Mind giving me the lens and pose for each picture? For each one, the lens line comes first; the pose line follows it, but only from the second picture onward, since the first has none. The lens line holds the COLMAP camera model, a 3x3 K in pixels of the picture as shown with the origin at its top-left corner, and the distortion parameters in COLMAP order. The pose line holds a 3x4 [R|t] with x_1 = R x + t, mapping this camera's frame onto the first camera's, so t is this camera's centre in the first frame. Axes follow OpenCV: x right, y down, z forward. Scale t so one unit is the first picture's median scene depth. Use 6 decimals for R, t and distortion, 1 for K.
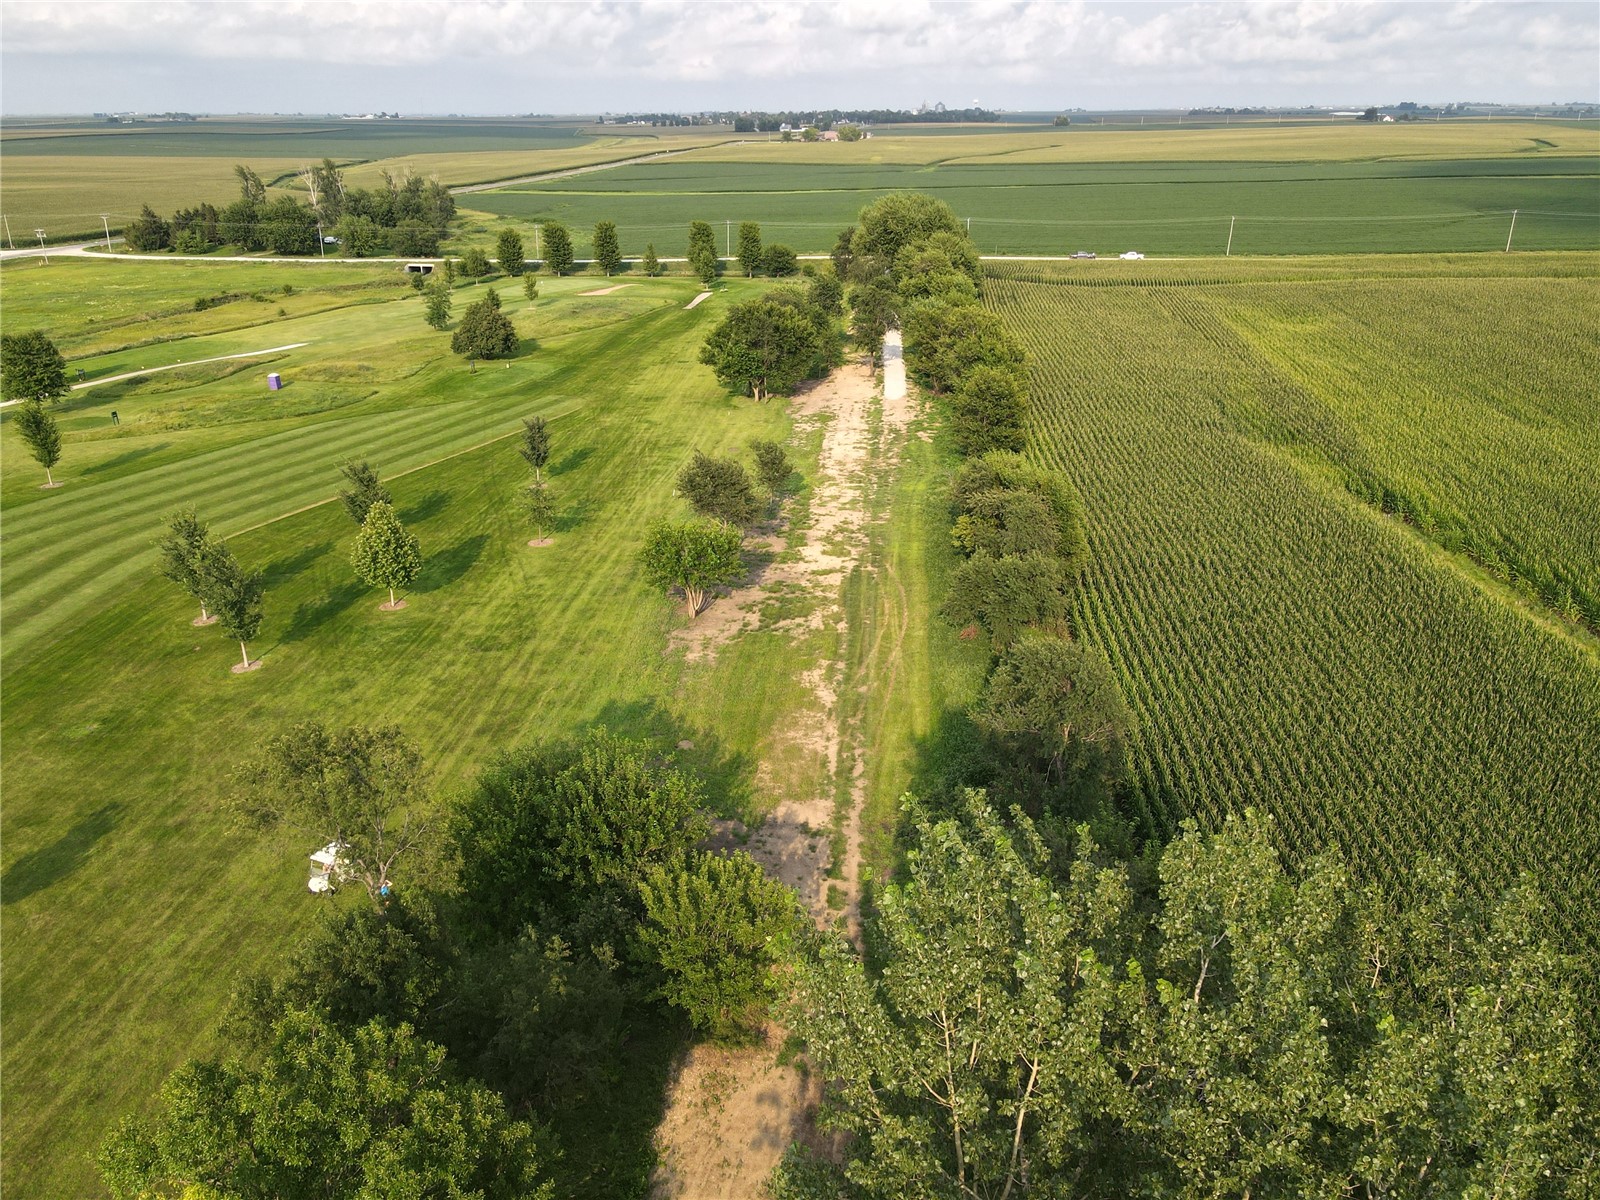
lens RADIAL K [[1170.0, 0, 808.0], [0, 1170.0, 594.9], [0, 0, 1]] dist [0.009042, 0.019232]
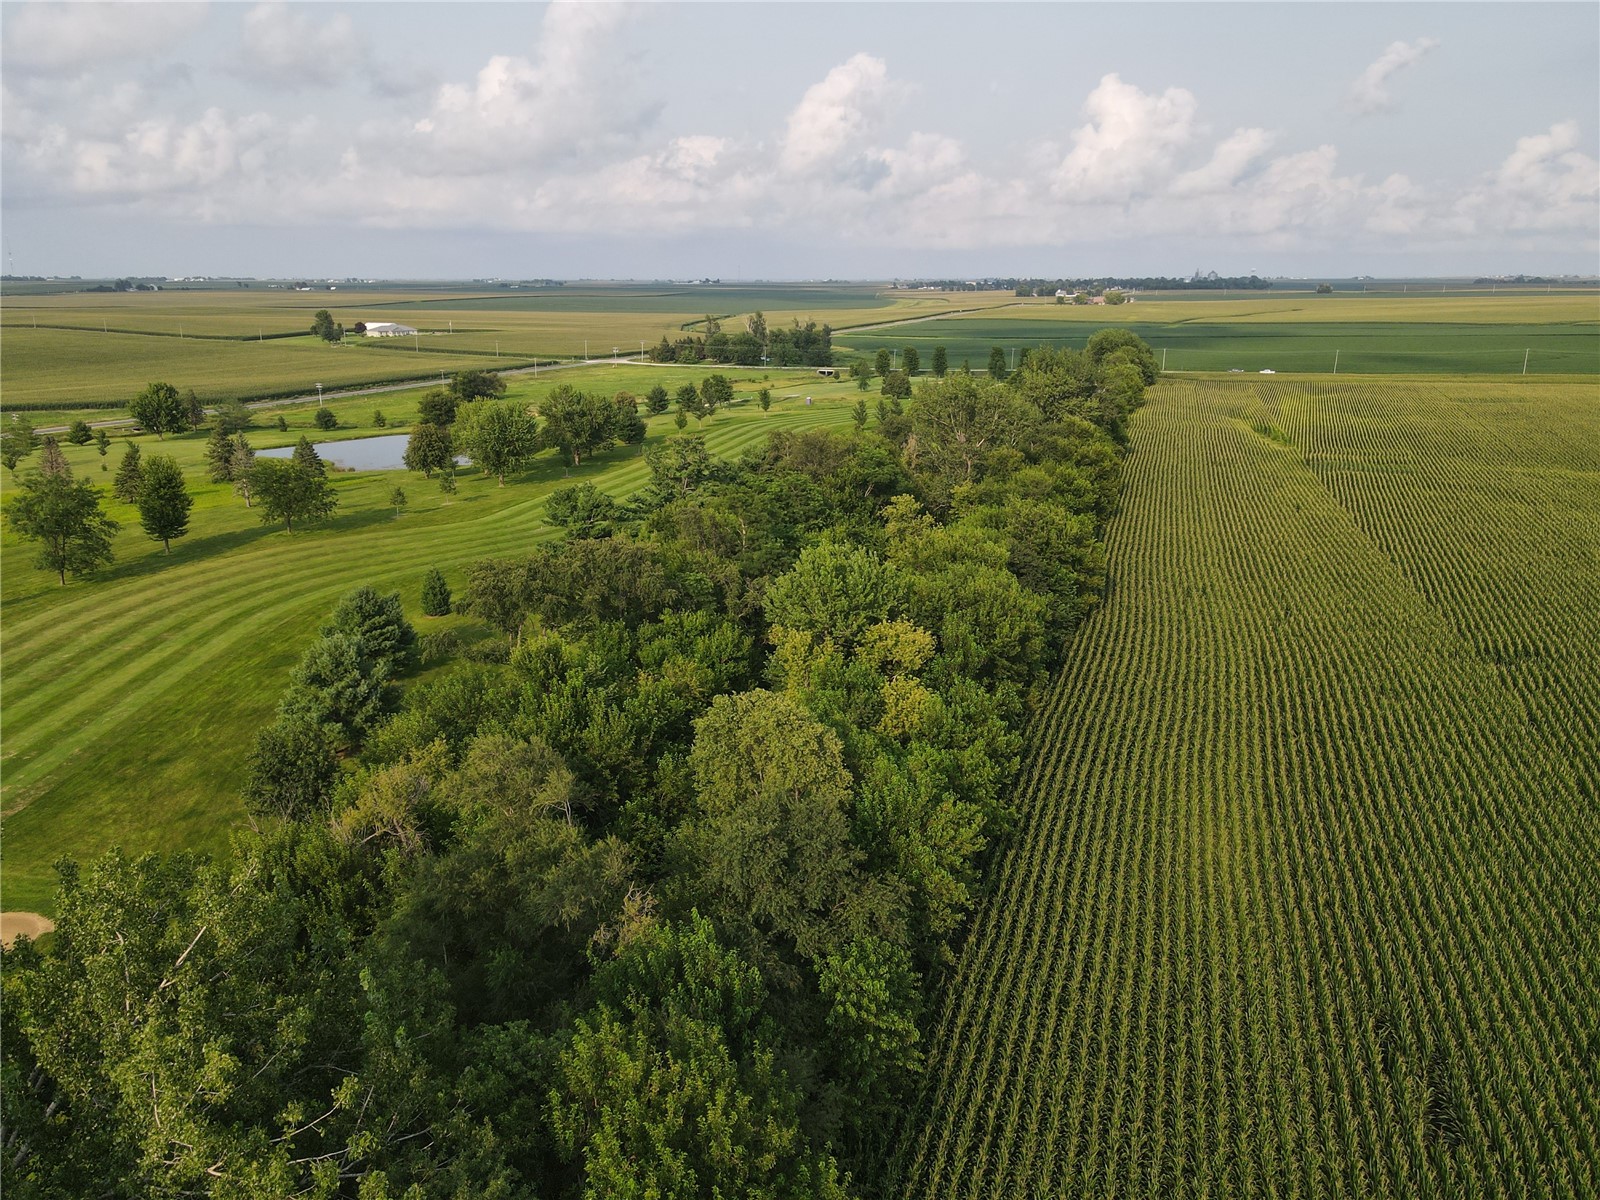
lens RADIAL K [[1170.0, 0, 810.0], [0, 1170.0, 599.8], [0, 0, 1]] dist [0.009042, 0.019232]
pose [[0.974862, 0.064421, -0.213295, 0.055415], [-0.089920, 0.989622, -0.112086, 0.485795], [0.203861, 0.128448, 0.970537, -1.229890]]
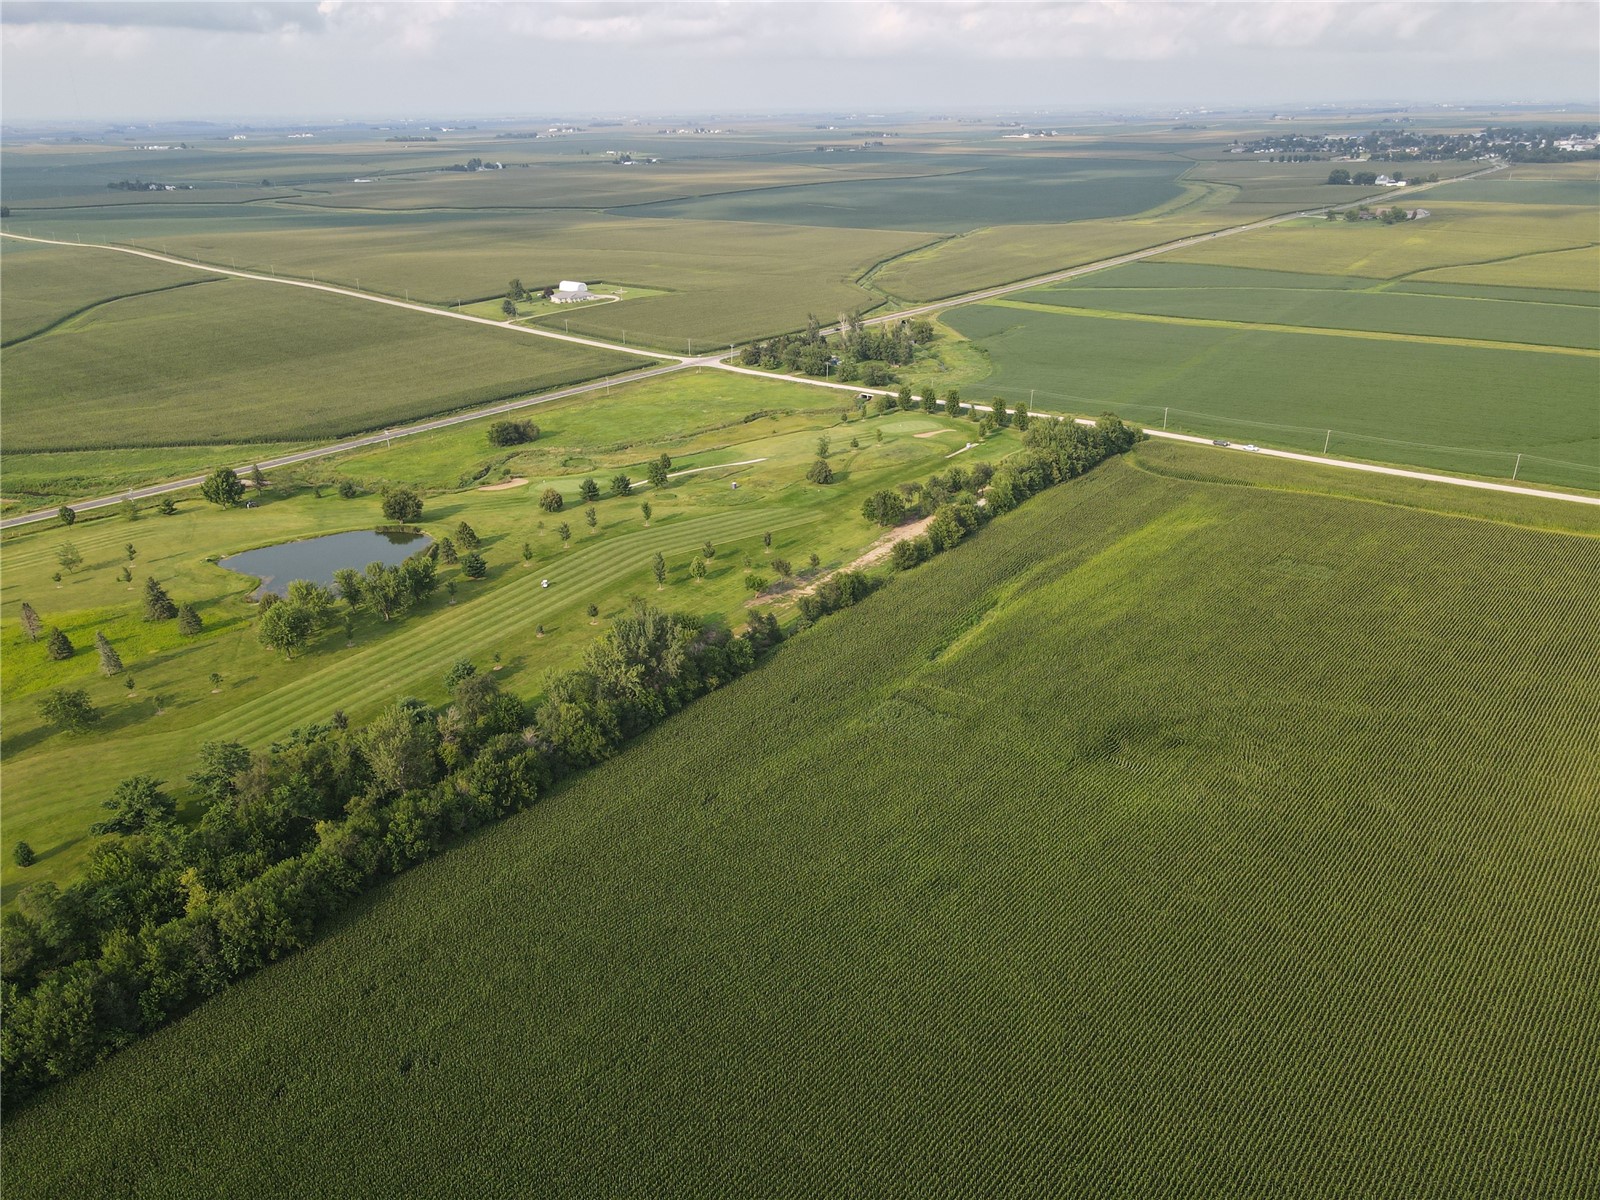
lens RADIAL K [[1170.0, 0, 805.7], [0, 1170.0, 596.5], [0, 0, 1]] dist [0.009042, 0.019232]
pose [[0.863906, 0.192326, -0.465486, 1.017314], [-0.186231, 0.980699, 0.059566, -0.136249], [0.467958, 0.035228, 0.883048, -1.308641]]
